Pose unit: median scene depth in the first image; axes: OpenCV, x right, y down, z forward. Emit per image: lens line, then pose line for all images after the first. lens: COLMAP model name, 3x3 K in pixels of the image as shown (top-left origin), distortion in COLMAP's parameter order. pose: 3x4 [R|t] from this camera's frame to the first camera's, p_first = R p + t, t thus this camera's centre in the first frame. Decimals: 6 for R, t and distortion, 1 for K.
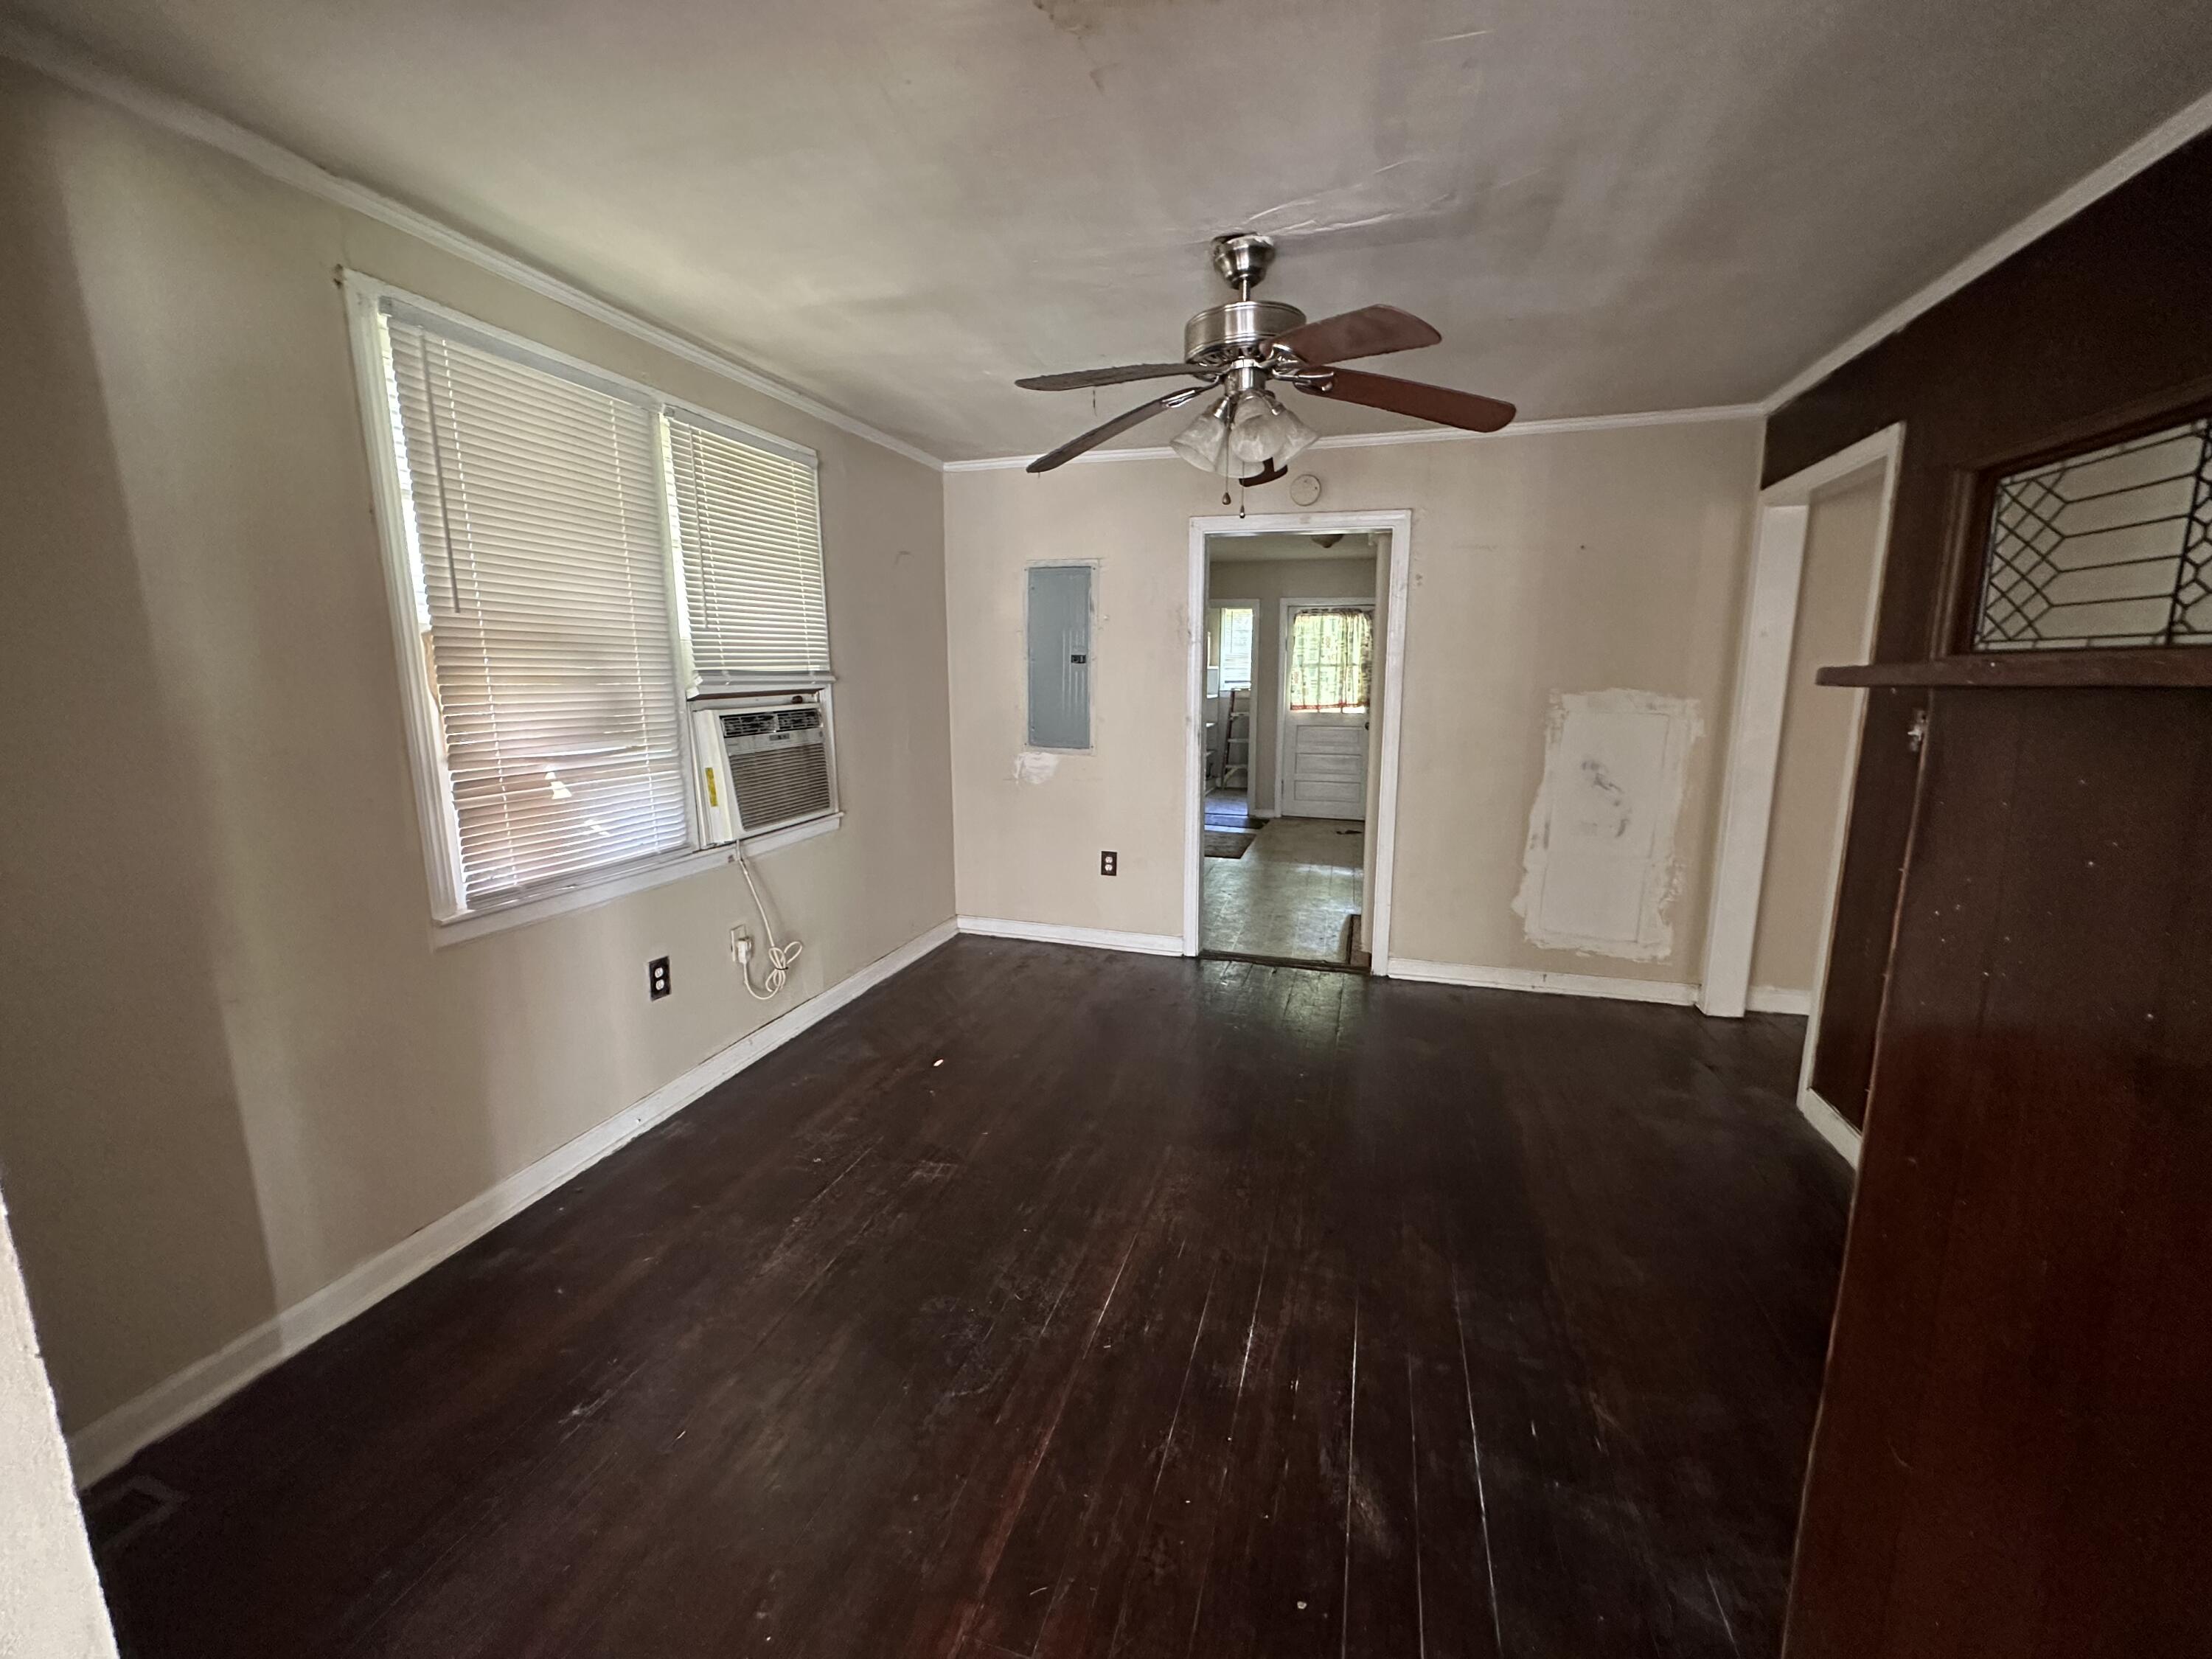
lens RADIAL K [[881.8, 0, 1104.2], [0, 881.8, 823.9], [0, 0, 1]] dist [-0.001130, 0.000360]
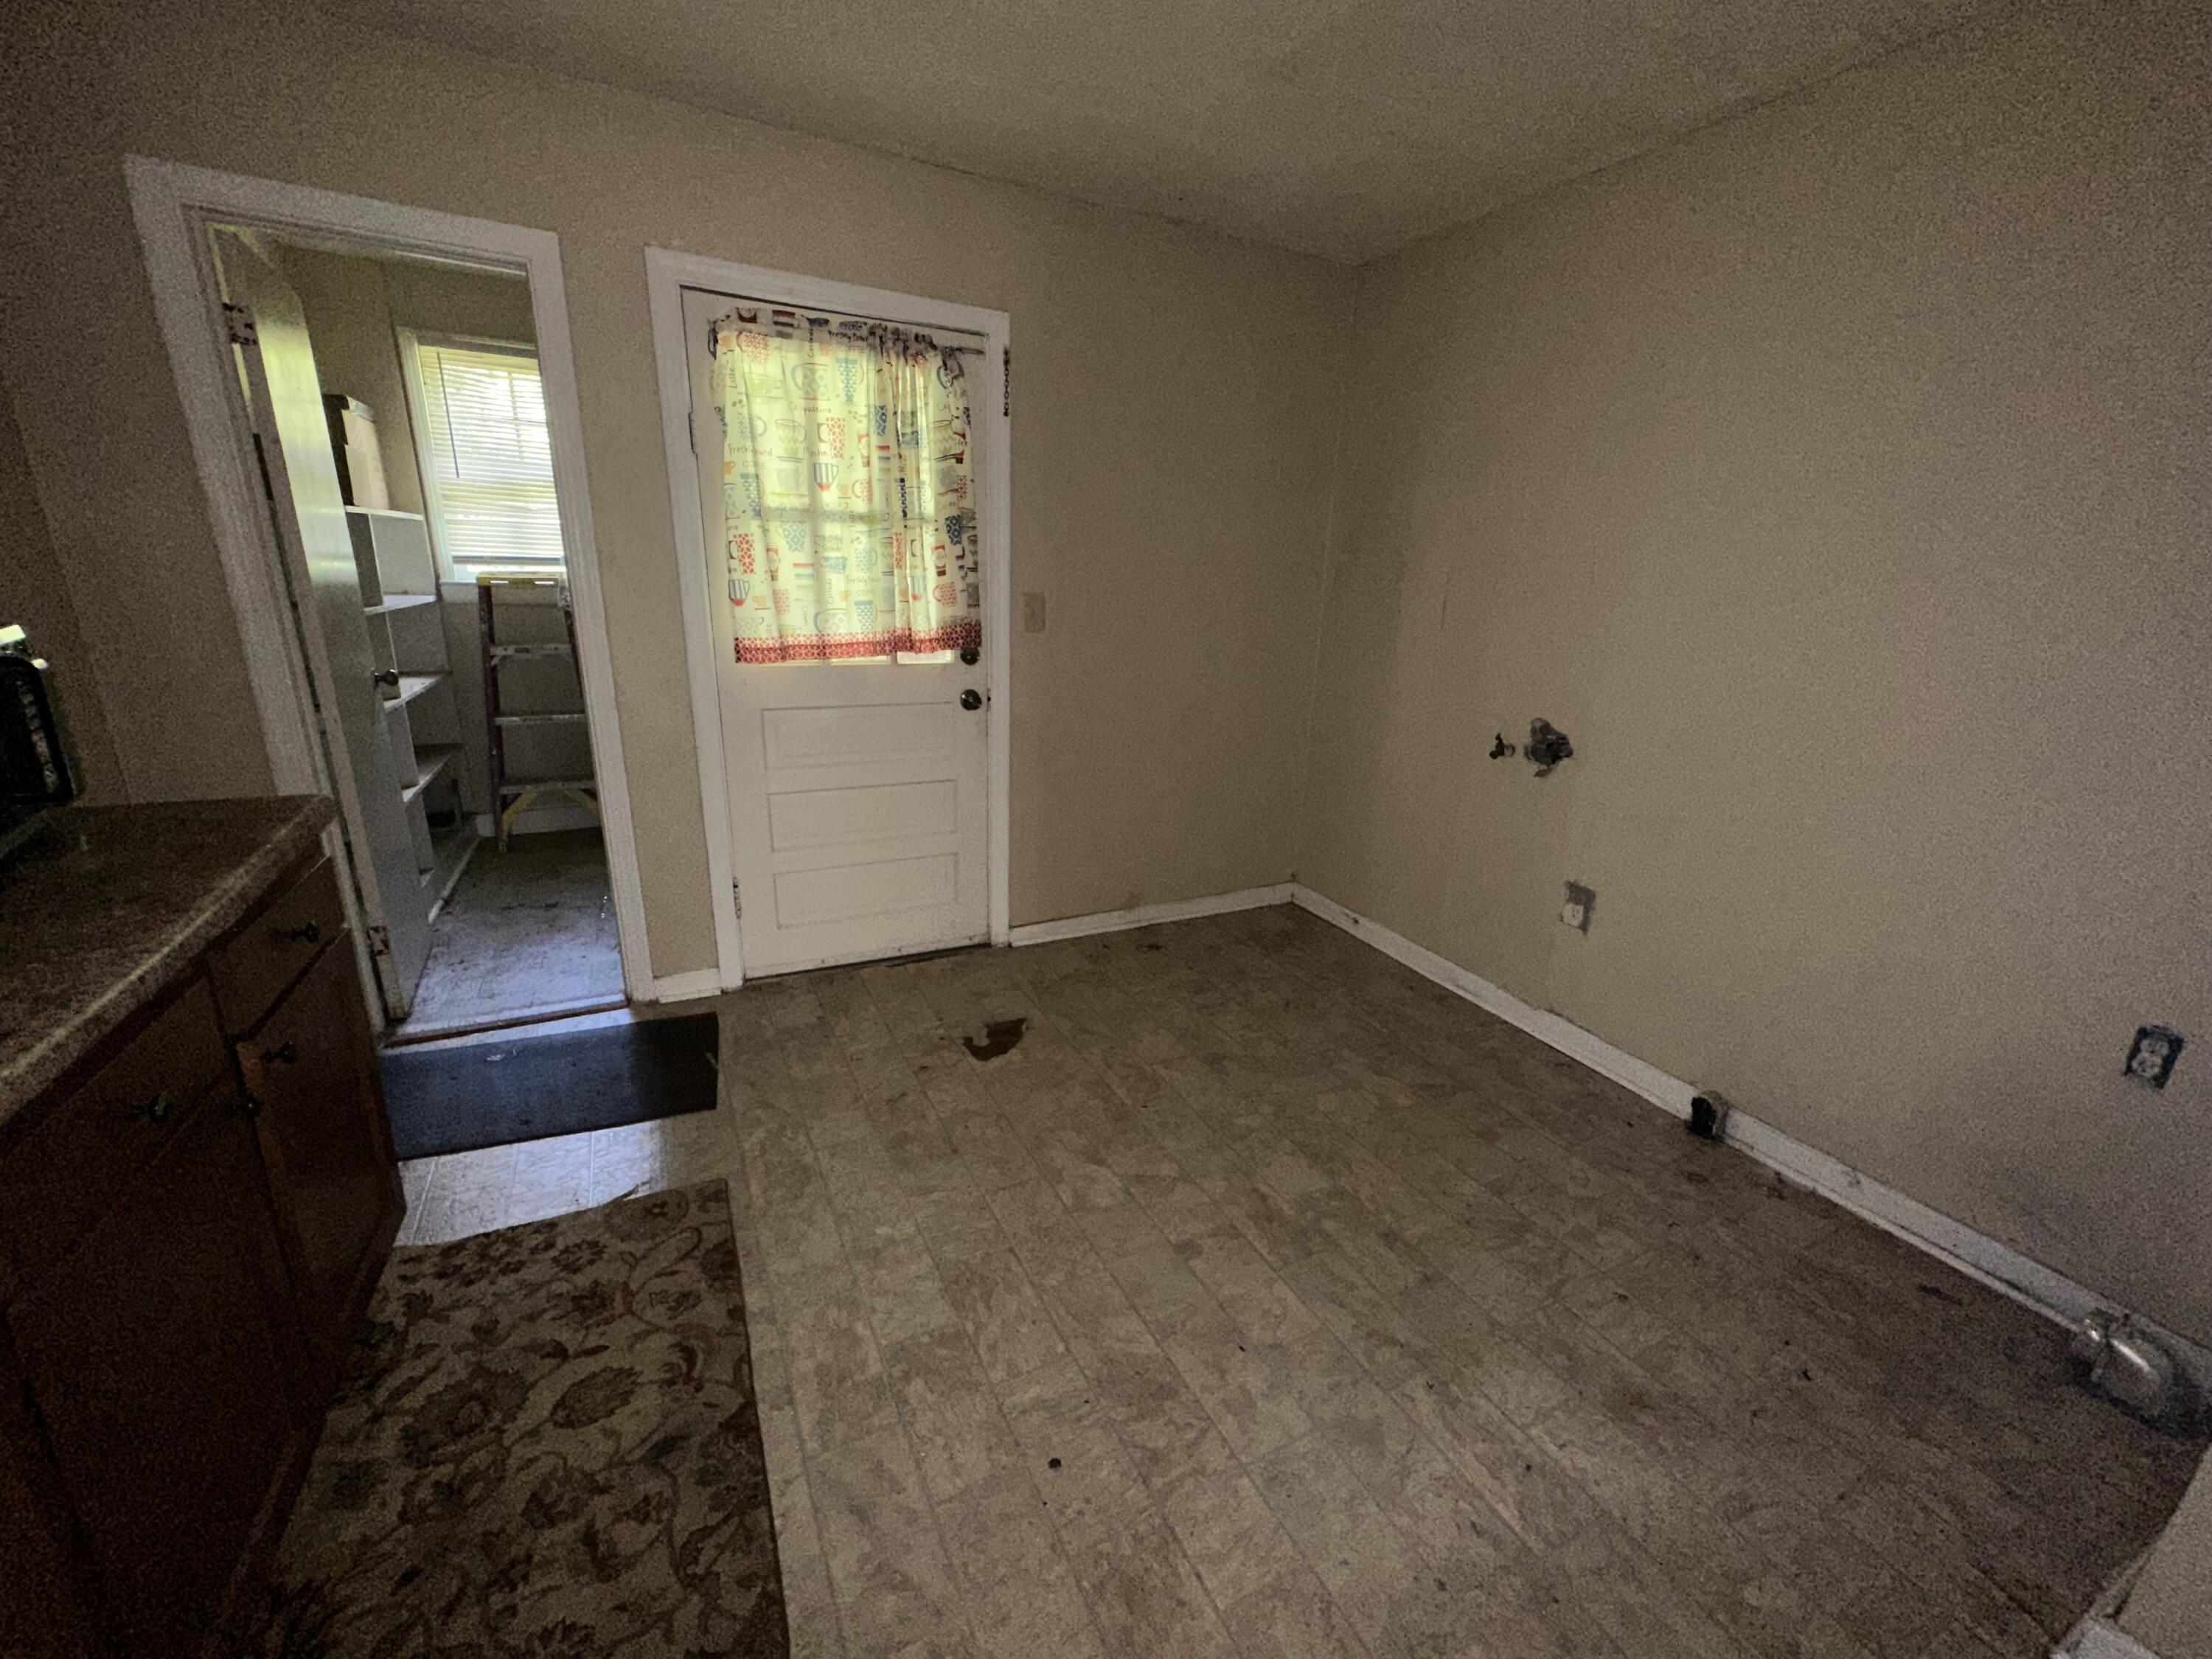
lens RADIAL K [[881.8, 0, 1104.2], [0, 881.8, 823.9], [0, 0, 1]] dist [-0.001130, 0.000360]
pose [[0.728647, -0.167387, 0.664120, 0.093439], [0.083332, 0.984138, 0.156616, -0.112930], [-0.679801, -0.058776, 0.731037, 0.697440]]
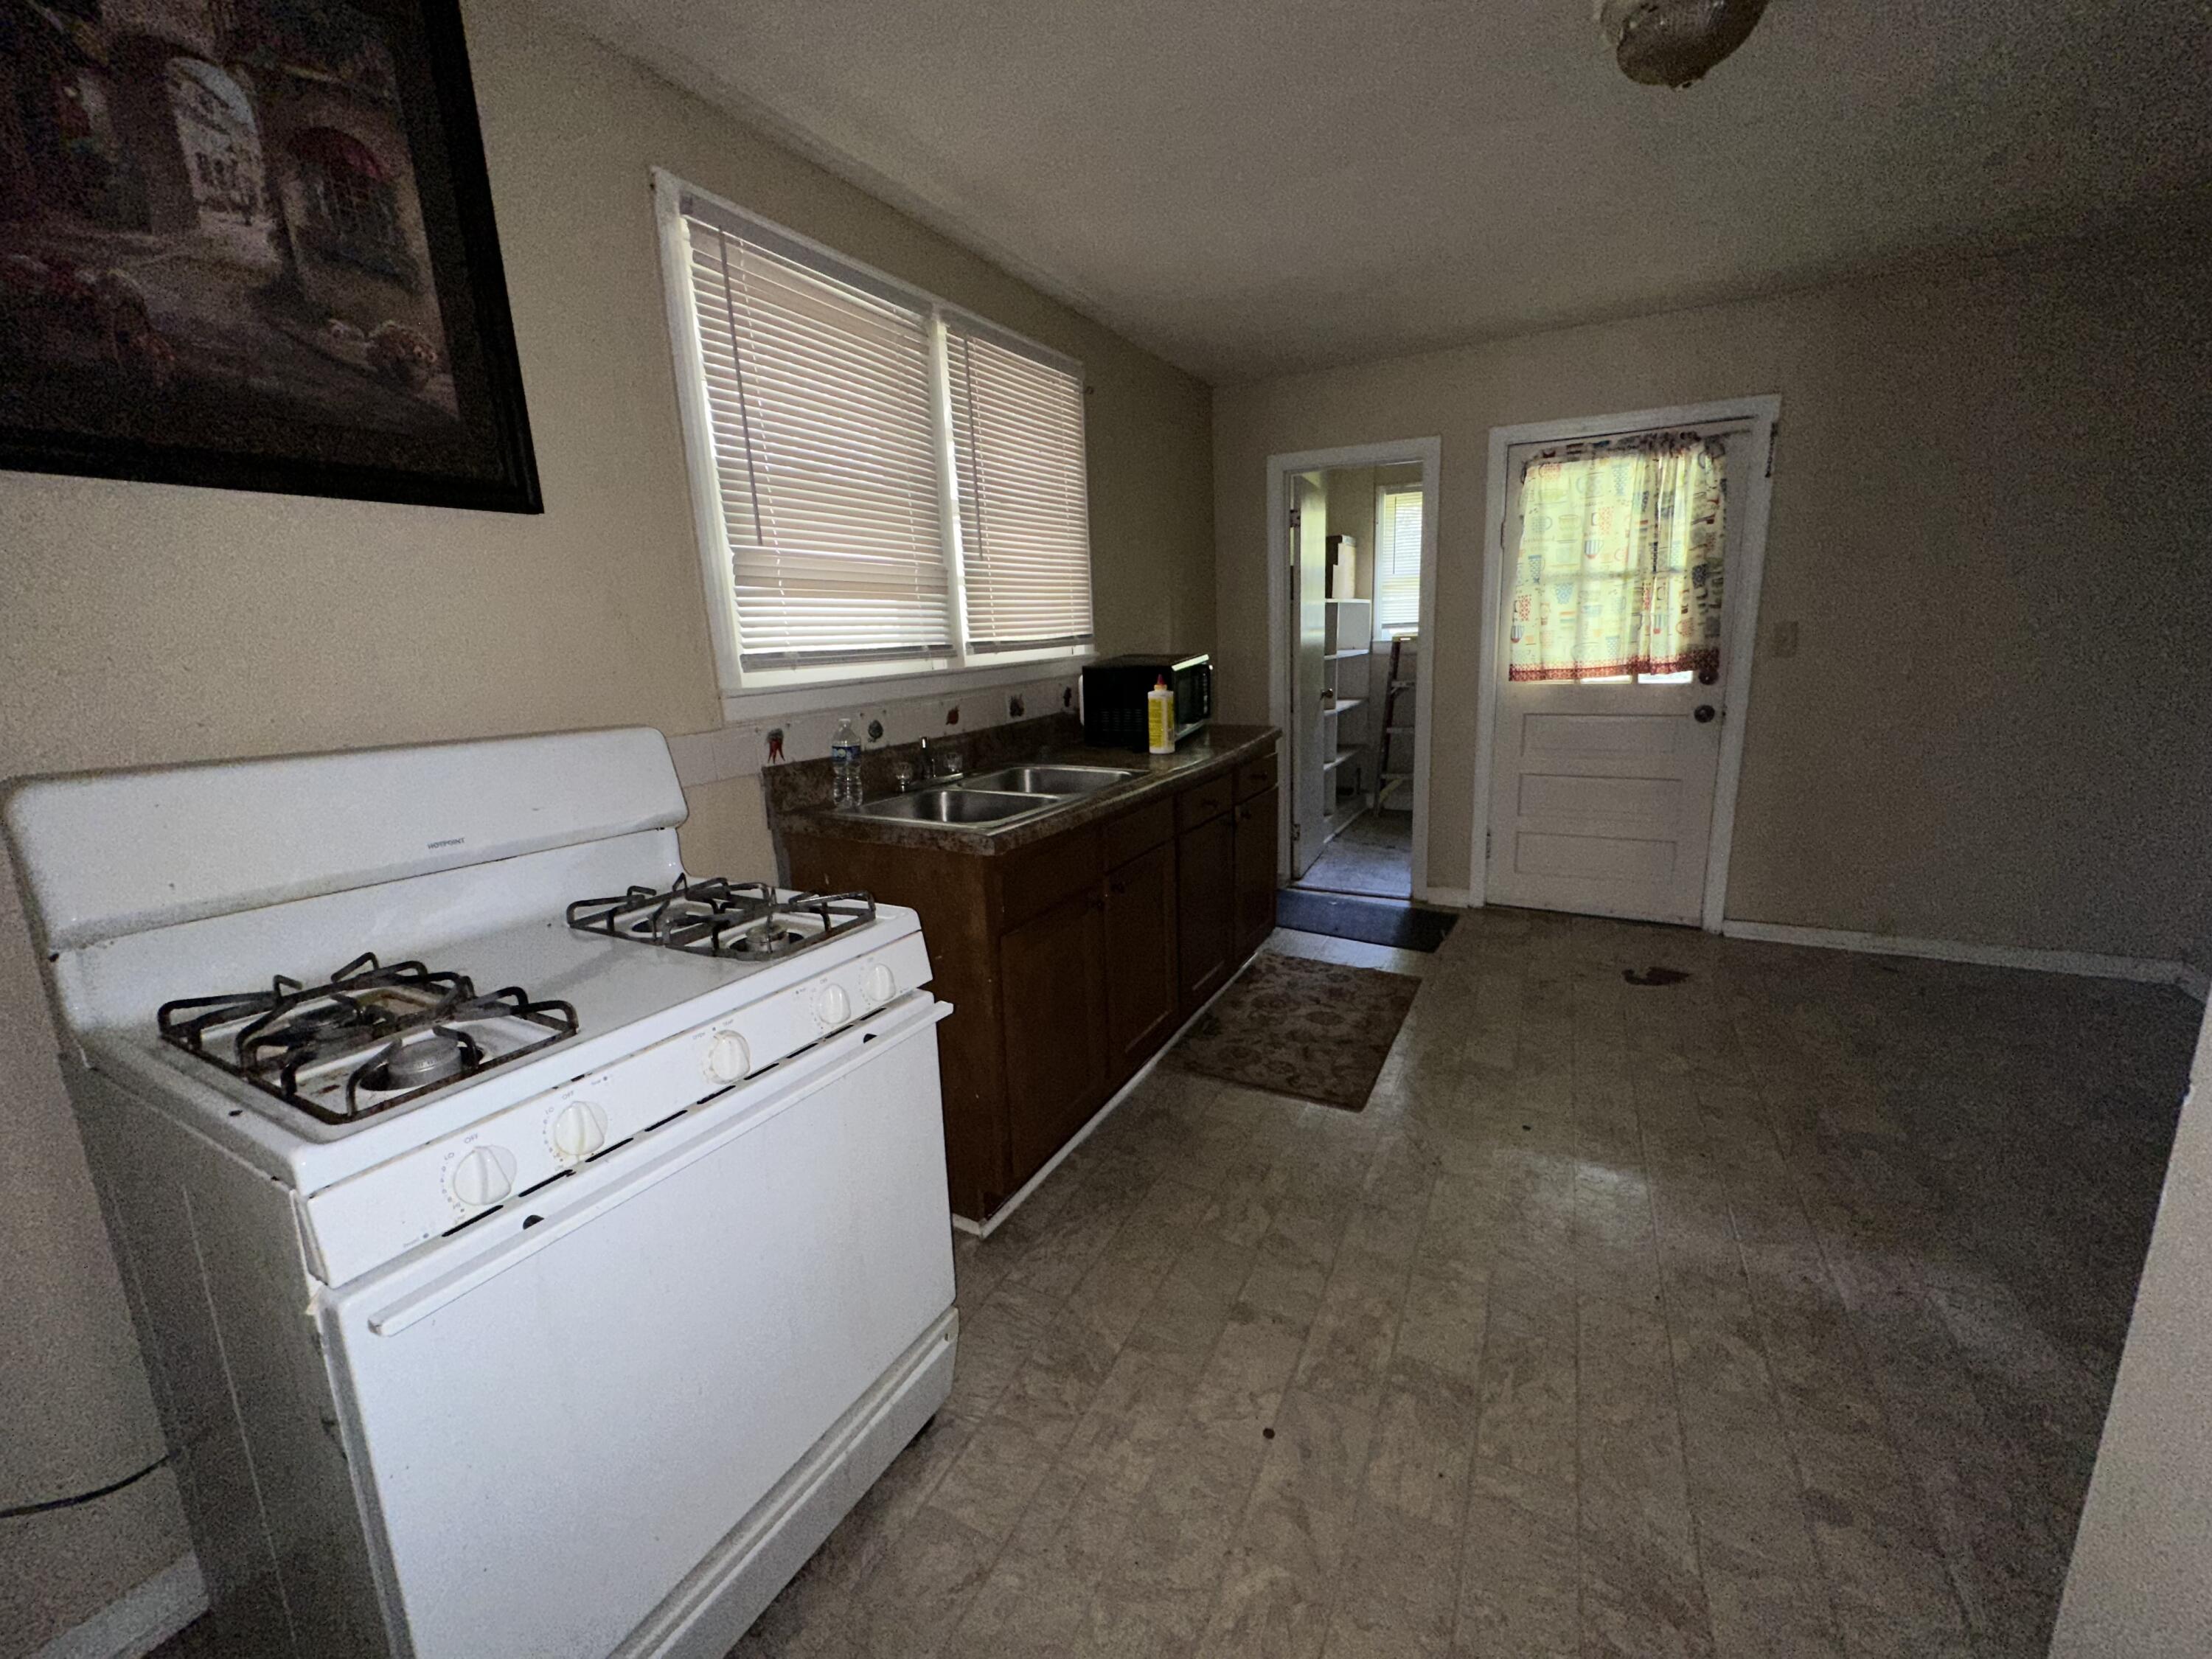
lens RADIAL K [[881.8, 0, 1104.2], [0, 881.8, 823.9], [0, 0, 1]] dist [-0.001130, 0.000360]
pose [[0.978297, 0.005917, -0.207124, 0.102972], [0.003779, 0.998917, 0.046384, -0.078451], [0.207174, -0.046159, 0.977215, 0.516680]]
